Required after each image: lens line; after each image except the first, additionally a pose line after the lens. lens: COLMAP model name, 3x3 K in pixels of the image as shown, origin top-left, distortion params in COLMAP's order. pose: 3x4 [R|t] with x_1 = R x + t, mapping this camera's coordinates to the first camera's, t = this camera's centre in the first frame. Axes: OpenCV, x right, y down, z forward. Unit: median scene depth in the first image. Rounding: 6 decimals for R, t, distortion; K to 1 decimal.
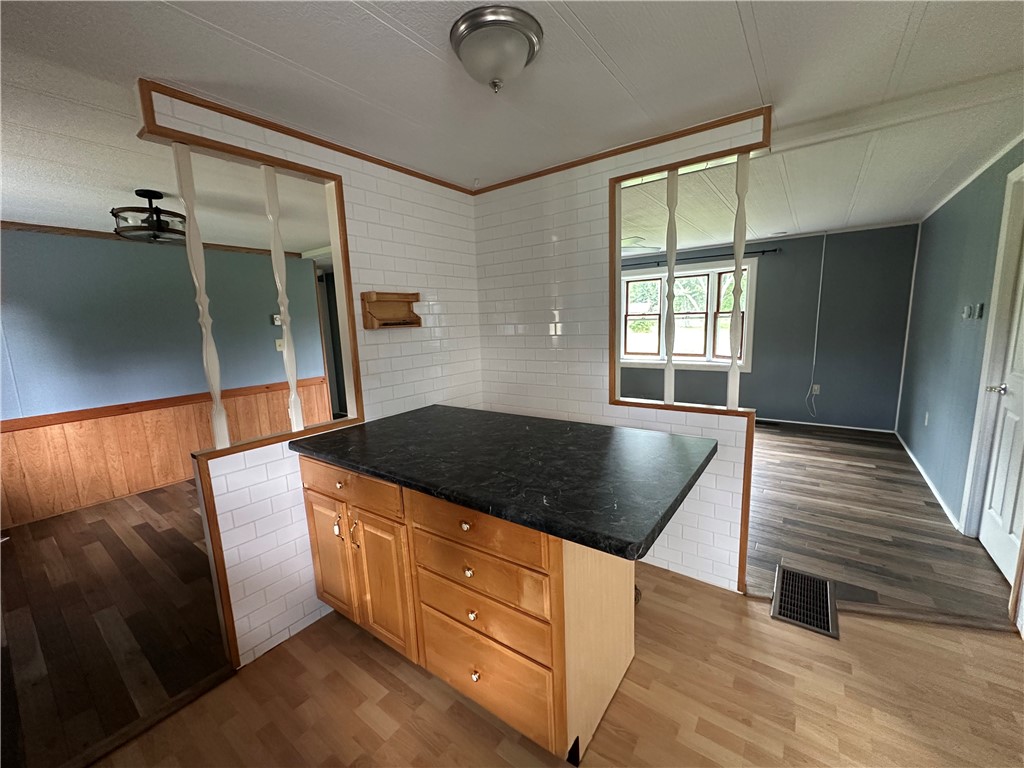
lens RADIAL K [[406.4, 0, 512.0], [0, 406.4, 384.0], [0, 0, 1]] dist [0.000349, -0.000019]
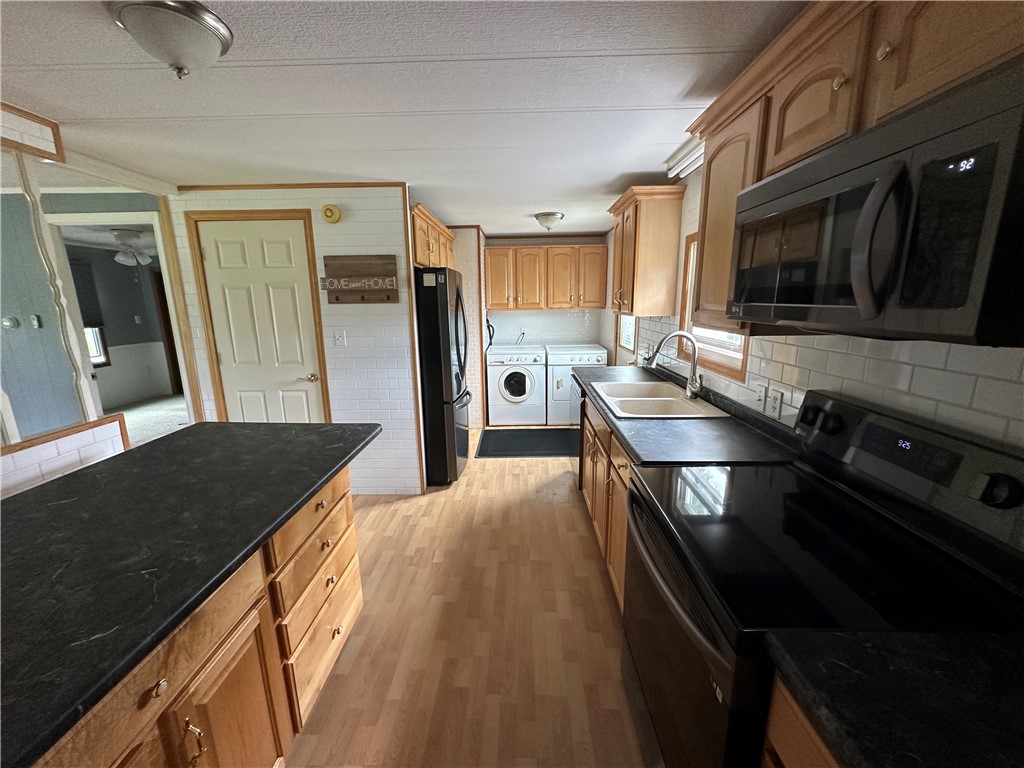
lens RADIAL K [[406.4, 0, 512.0], [0, 406.4, 384.0], [0, 0, 1]] dist [0.000349, -0.000019]
pose [[-0.573934, -0.127321, 0.808943, -0.927657], [0.157955, 0.952077, 0.261917, -0.133879], [-0.803523, 0.278100, -0.526318, 0.770767]]
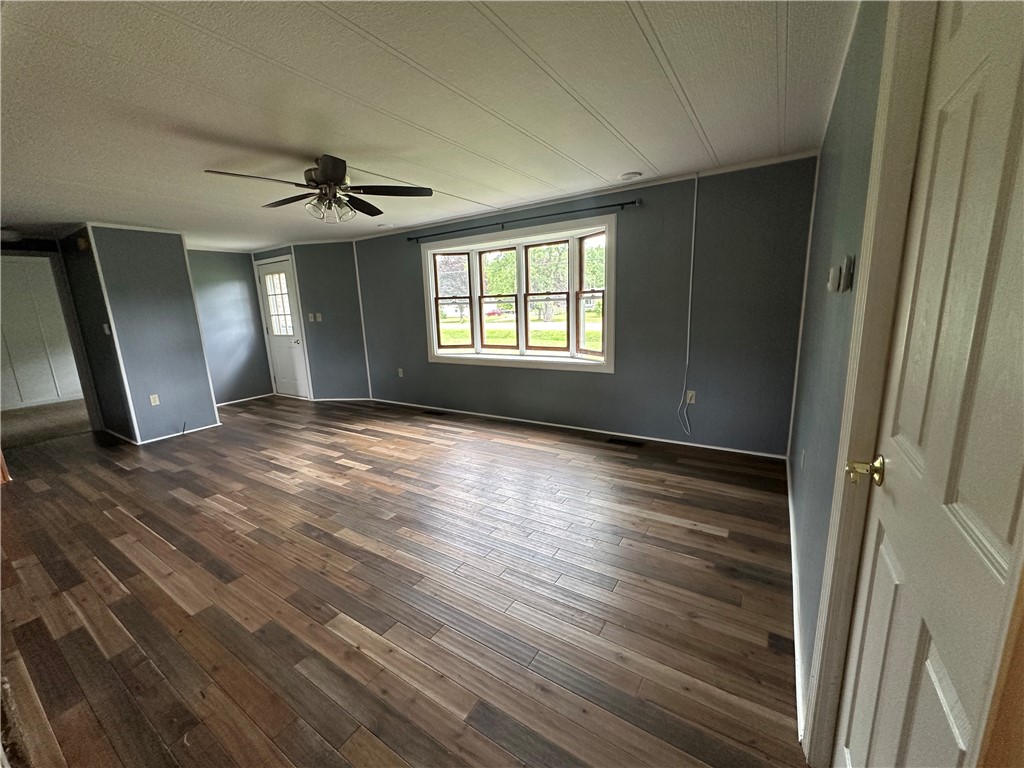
lens RADIAL K [[410.2, 0, 513.4], [0, 410.2, 387.0], [0, 0, 1]] dist [0.050198, 0.000003]
pose [[0.997477, -0.025406, 0.066291, 0.391997], [0.021542, 0.998063, 0.058368, -0.057818], [-0.067646, -0.056793, 0.996092, 0.284163]]
